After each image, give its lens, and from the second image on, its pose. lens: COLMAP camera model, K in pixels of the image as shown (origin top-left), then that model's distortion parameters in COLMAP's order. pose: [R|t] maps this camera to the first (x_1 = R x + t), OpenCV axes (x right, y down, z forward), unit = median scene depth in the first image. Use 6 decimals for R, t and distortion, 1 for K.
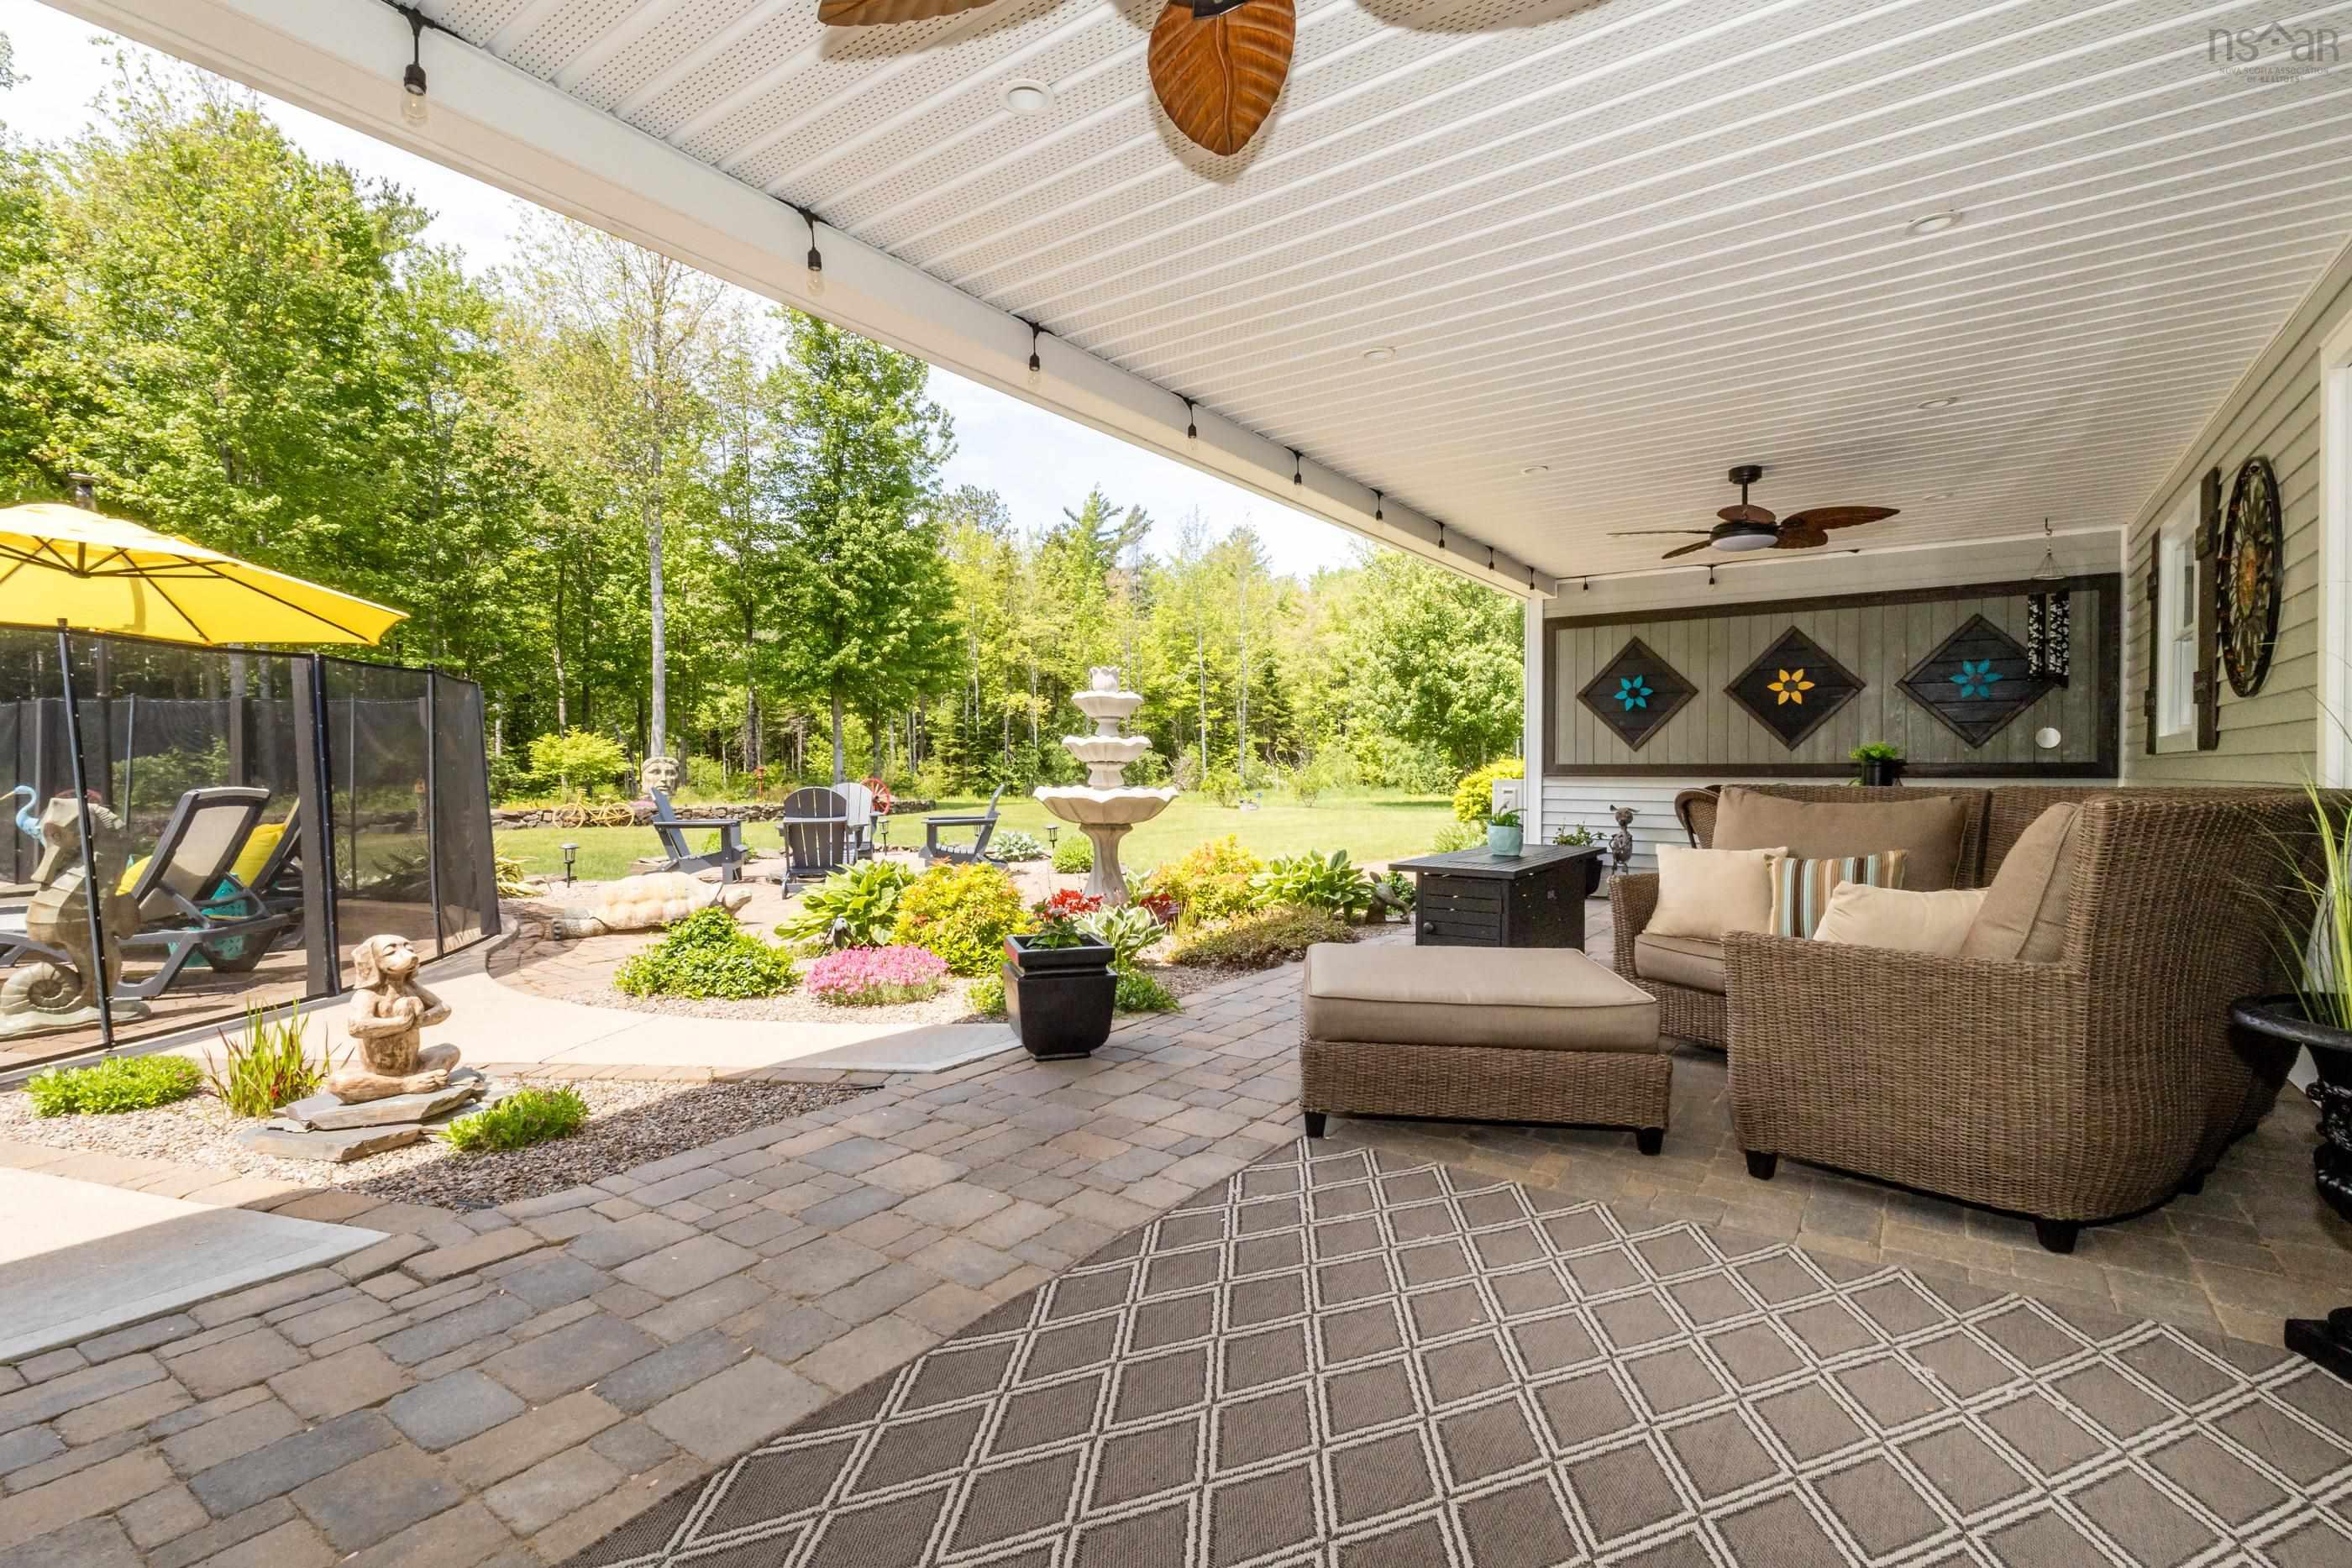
lens RADIAL K [[1081.7, 0, 1177.7], [0, 1081.7, 783.9], [0, 0, 1]] dist [-0.001241, -0.000257]
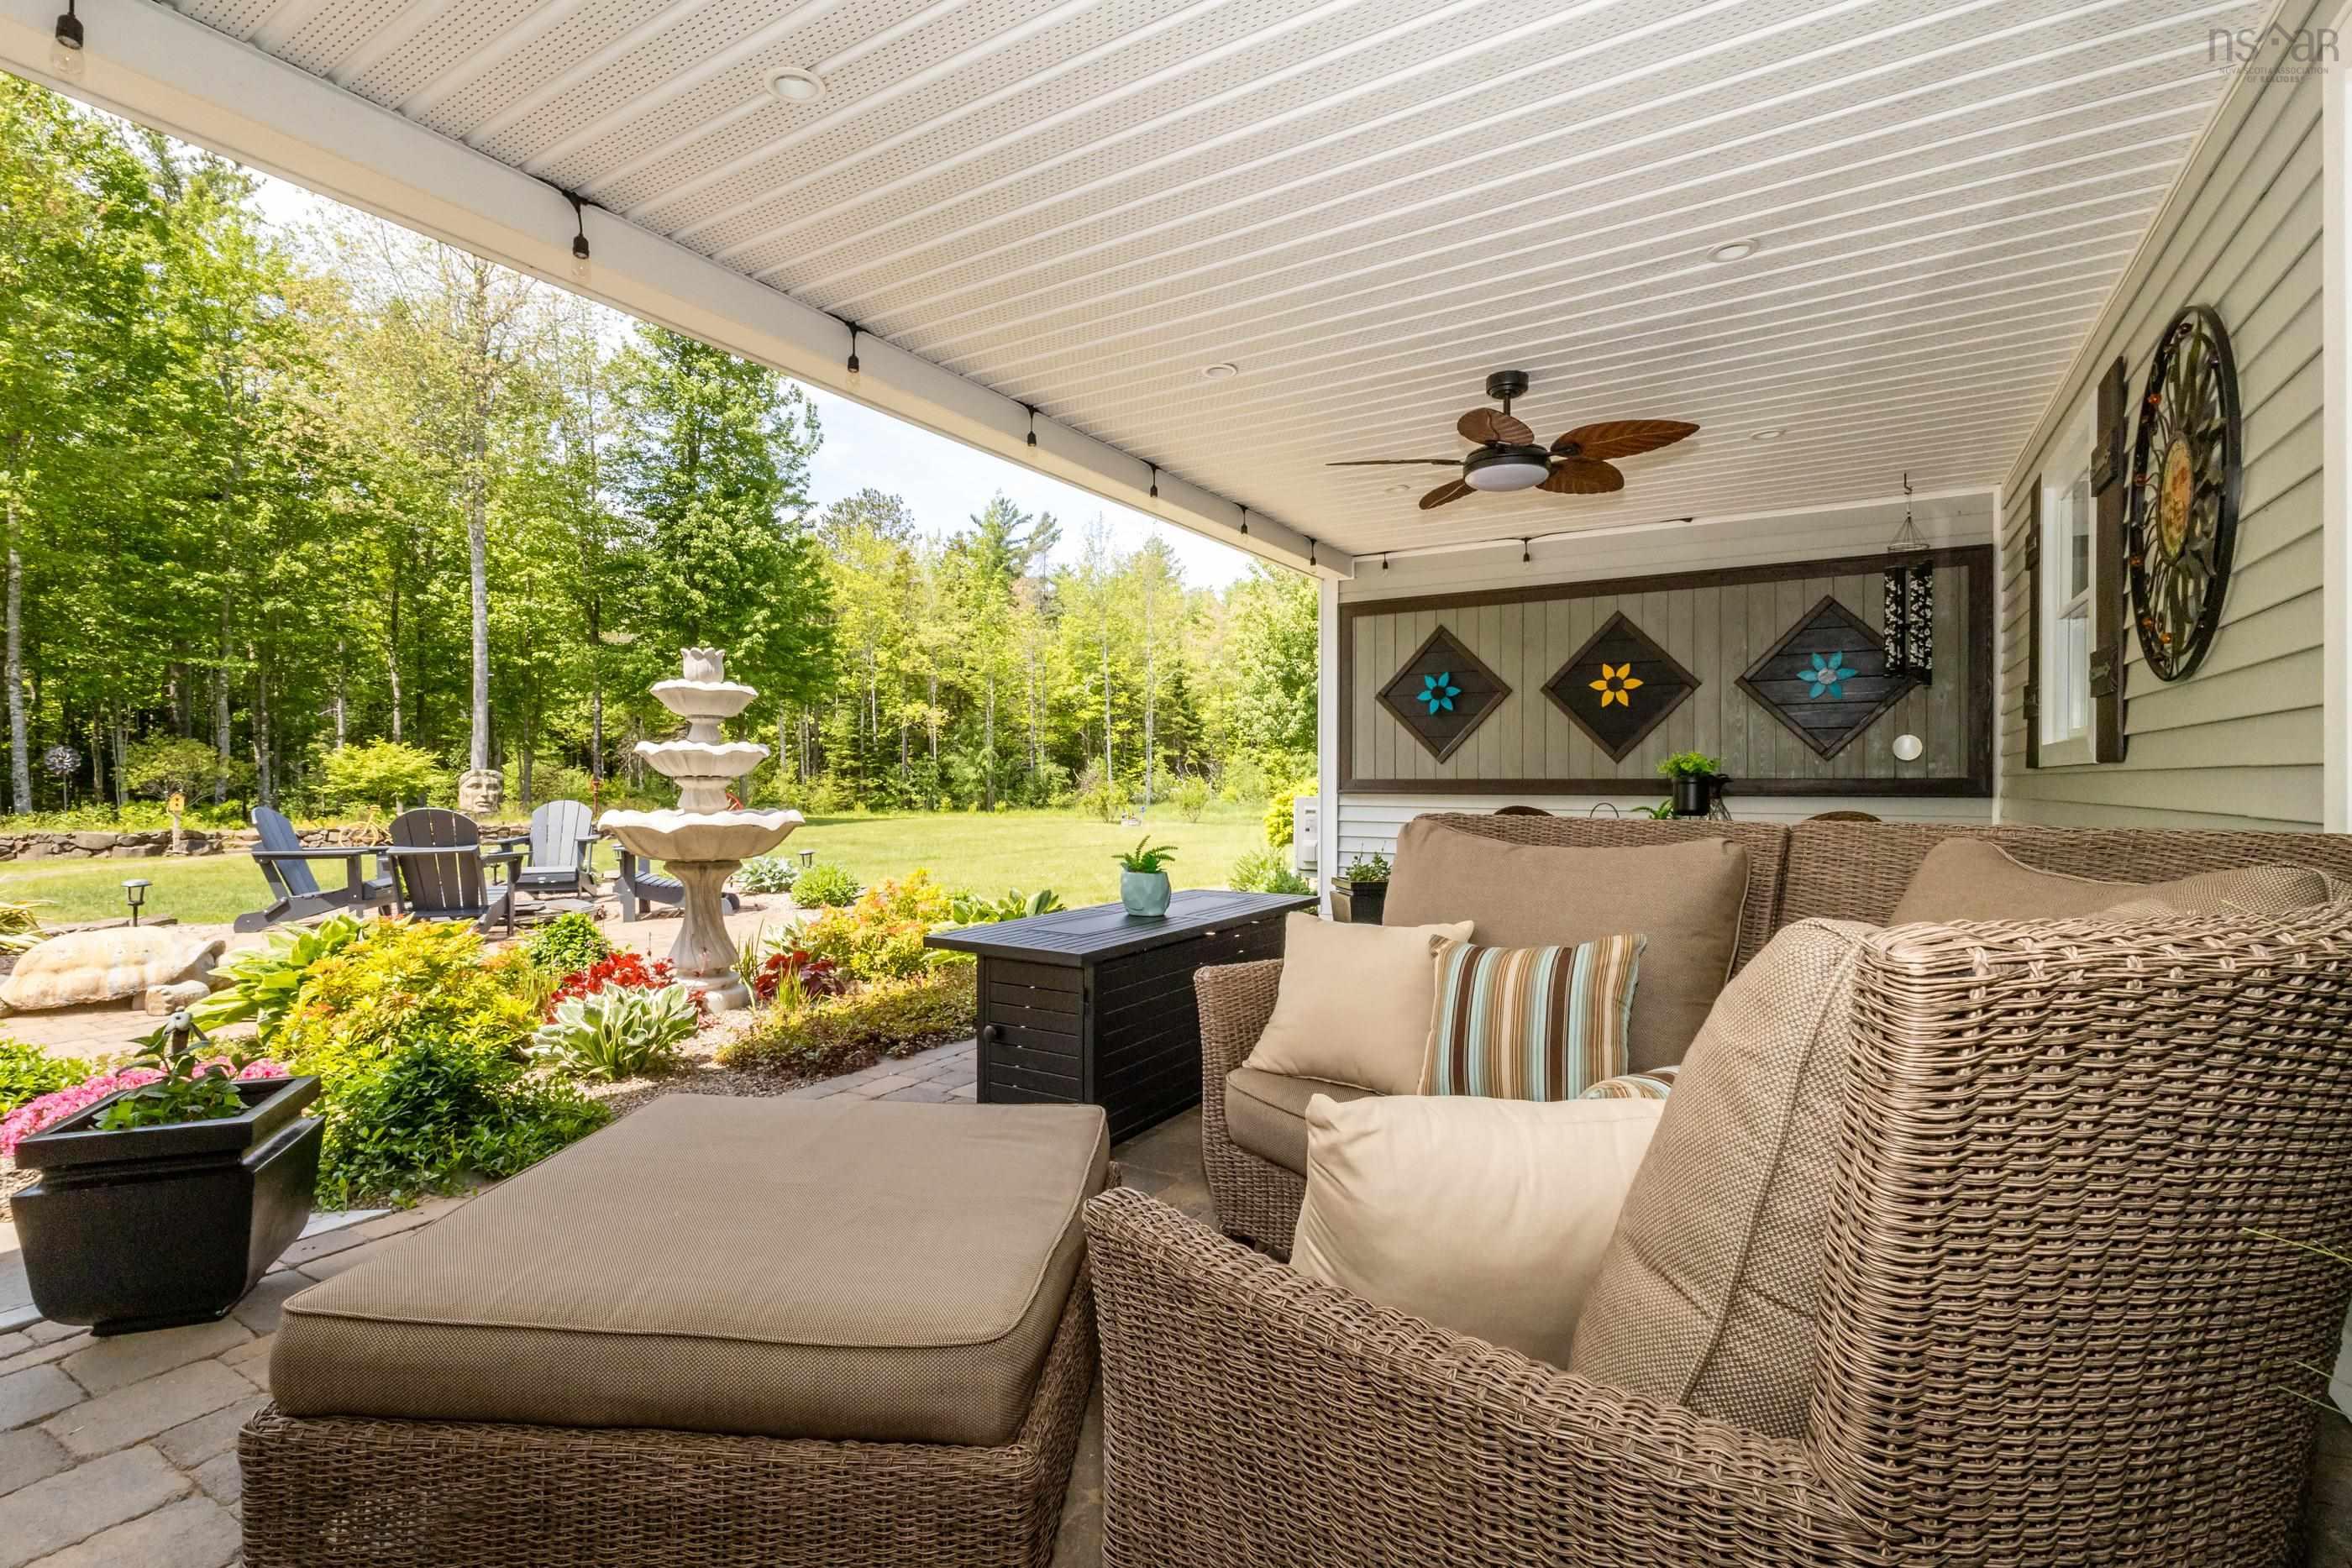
lens RADIAL K [[1081.7, 0, 1182.0], [0, 1081.7, 788.7], [0, 0, 1]] dist [-0.001241, -0.000257]
pose [[0.997420, -0.000539, 0.071787, 0.164681], [0.001074, 0.999972, -0.007416, -0.005220], [-0.071781, 0.007474, 0.997392, 0.187874]]
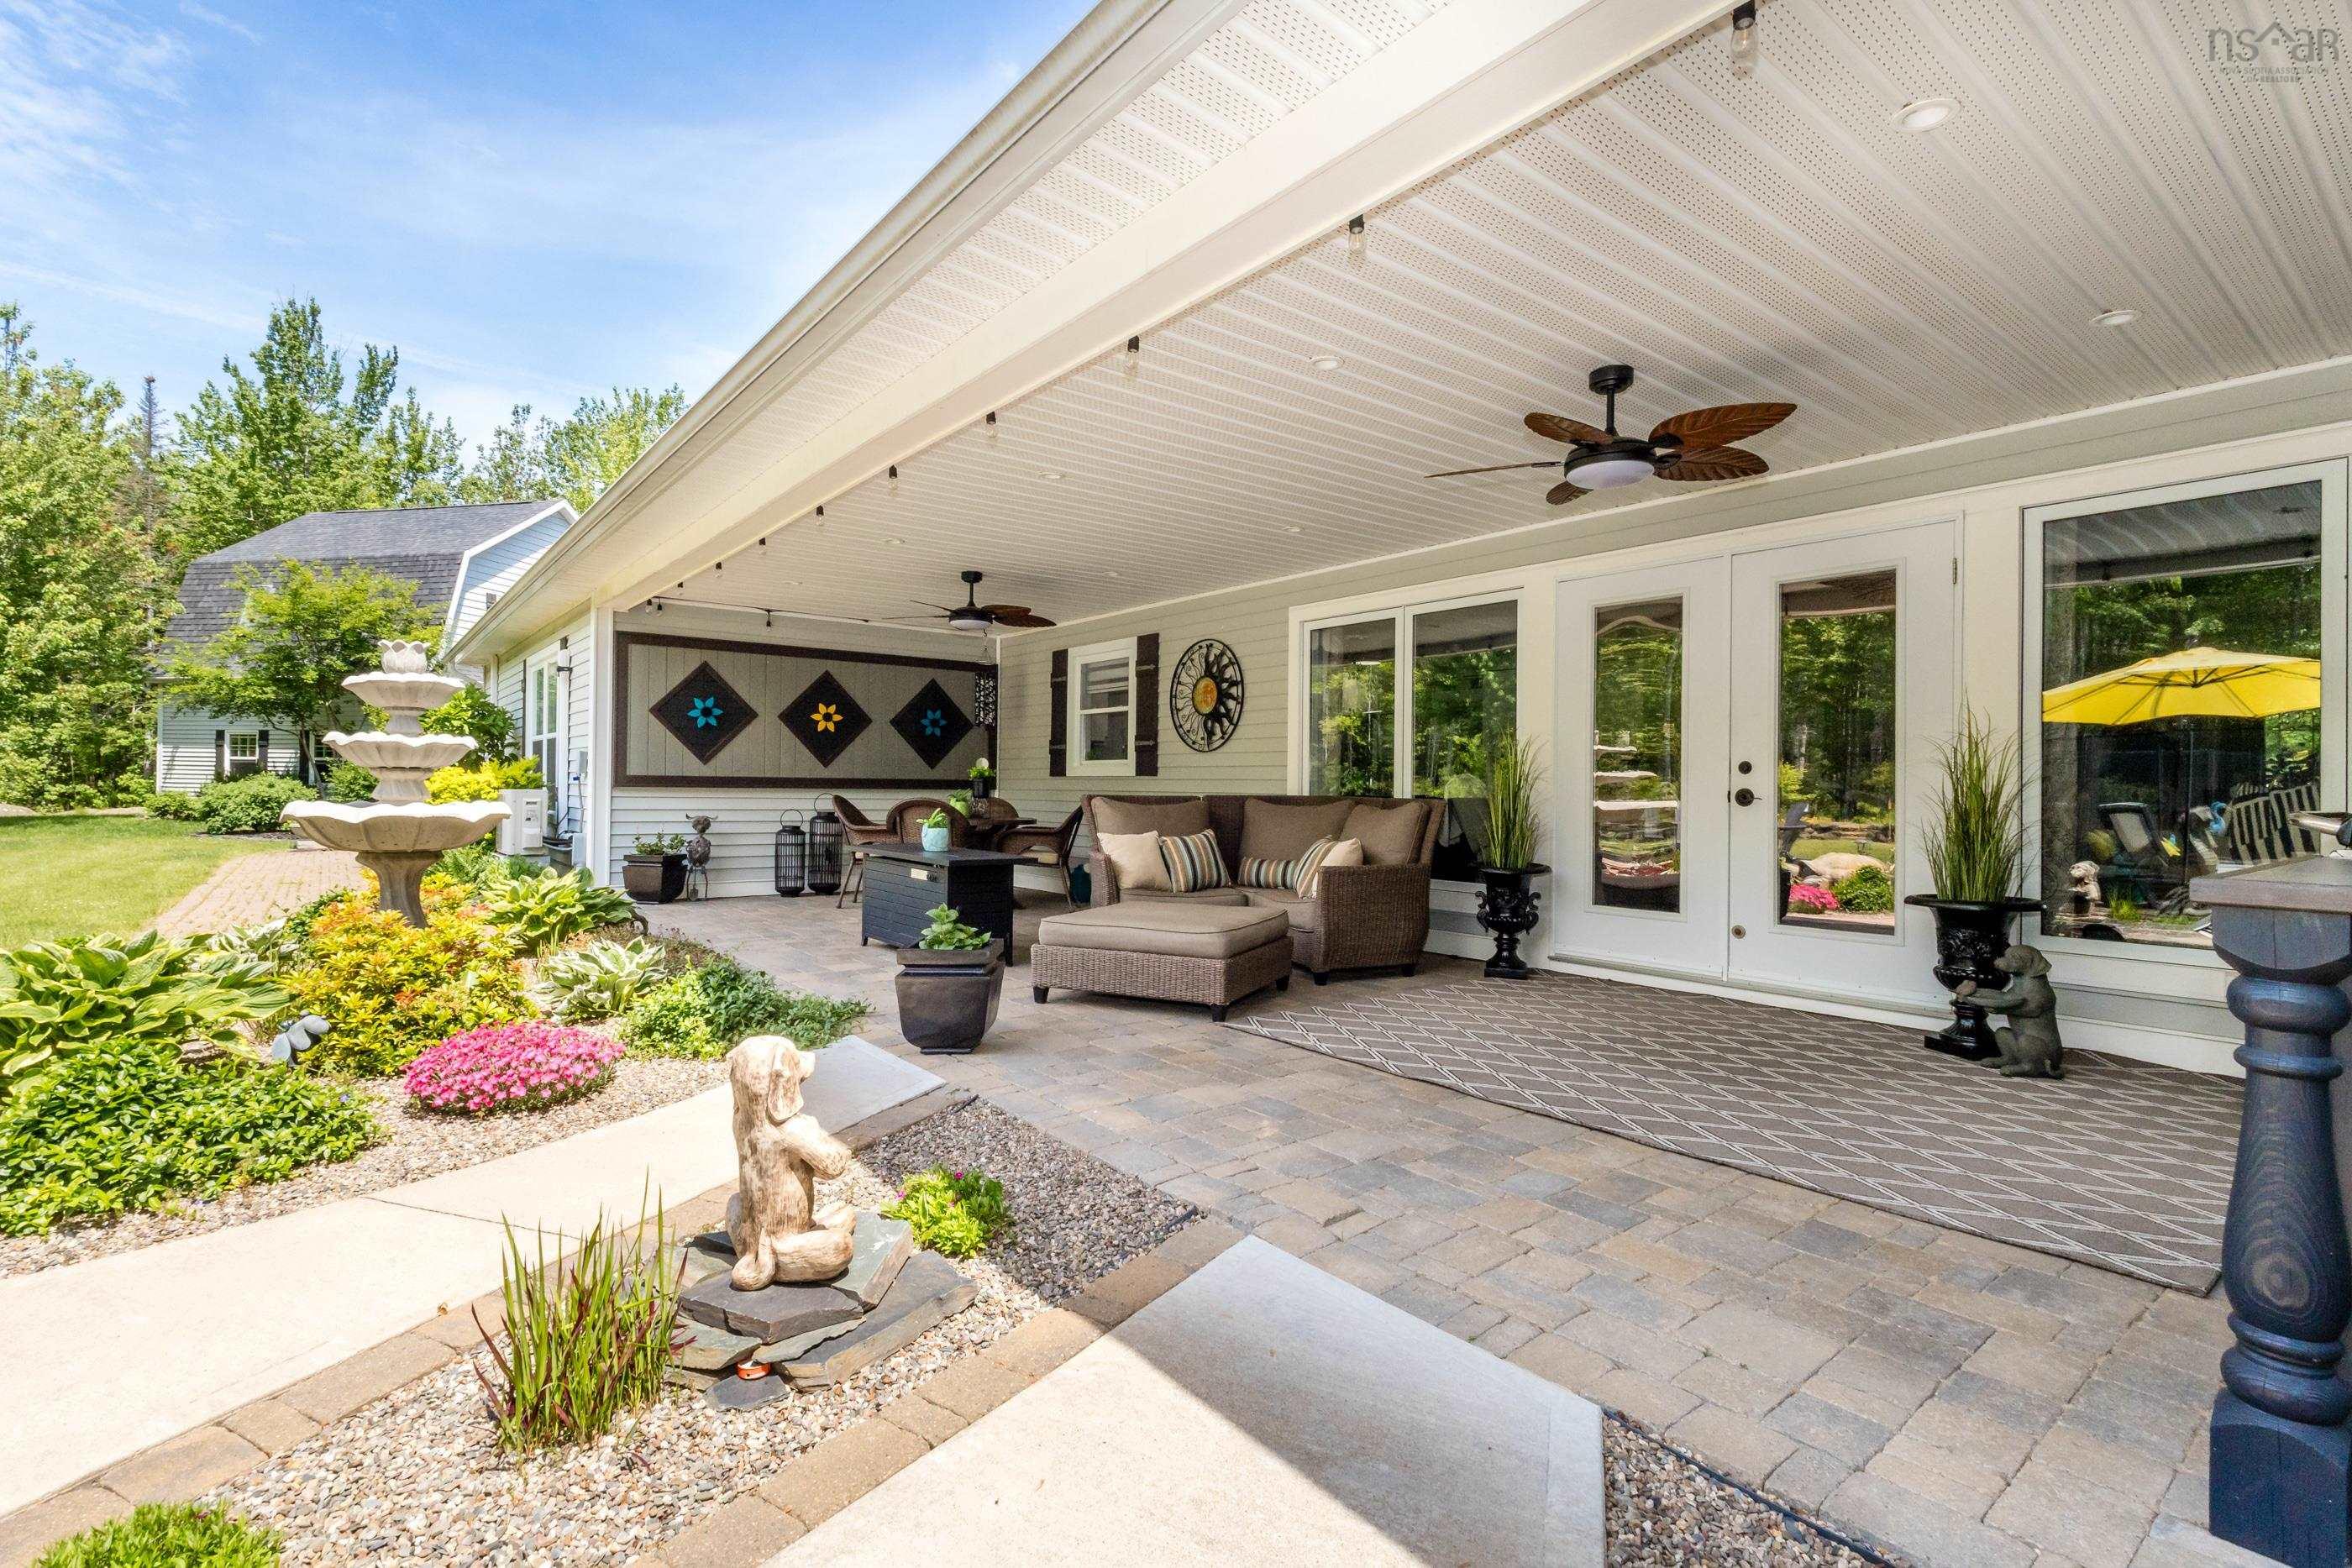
lens RADIAL K [[1081.7, 0, 1173.2], [0, 1081.7, 780.9], [0, 0, 1]] dist [-0.001241, -0.000257]
pose [[0.296051, 0.007428, 0.955143, -0.488563], [0.000991, 0.999967, -0.008084, -0.004321], [-0.955172, 0.003340, 0.296034, 0.212173]]
